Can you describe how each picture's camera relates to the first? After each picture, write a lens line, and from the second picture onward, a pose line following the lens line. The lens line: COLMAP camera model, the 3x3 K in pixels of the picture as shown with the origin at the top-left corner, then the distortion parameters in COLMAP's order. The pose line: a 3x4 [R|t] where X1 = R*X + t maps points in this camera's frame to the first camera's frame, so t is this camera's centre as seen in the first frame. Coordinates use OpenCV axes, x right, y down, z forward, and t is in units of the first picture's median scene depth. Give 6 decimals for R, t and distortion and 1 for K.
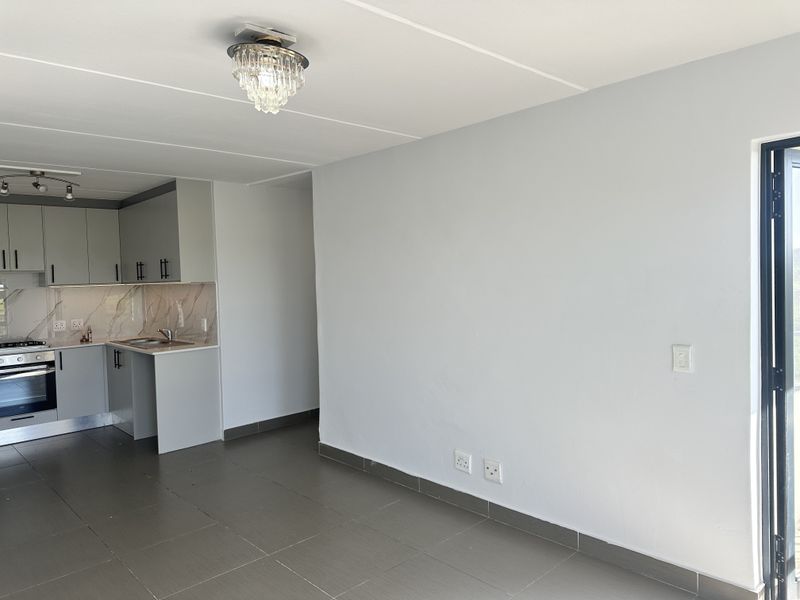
lens RADIAL K [[573.4, 0, 397.2], [0, 573.4, 294.8], [0, 0, 1]] dist [0.038289, -0.005262]
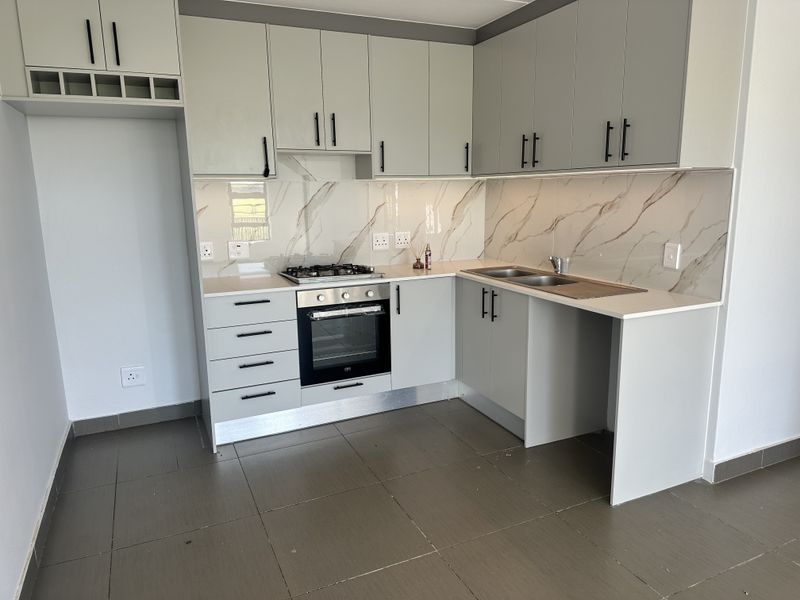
lens RADIAL K [[573.4, 0, 402.6], [0, 573.4, 301.3], [0, 0, 1]] dist [0.038289, -0.005262]
pose [[0.957852, 0.072244, -0.278030, -0.388779], [-0.023581, 0.984368, 0.174541, 0.007768], [0.286293, -0.160628, 0.944582, 0.406696]]
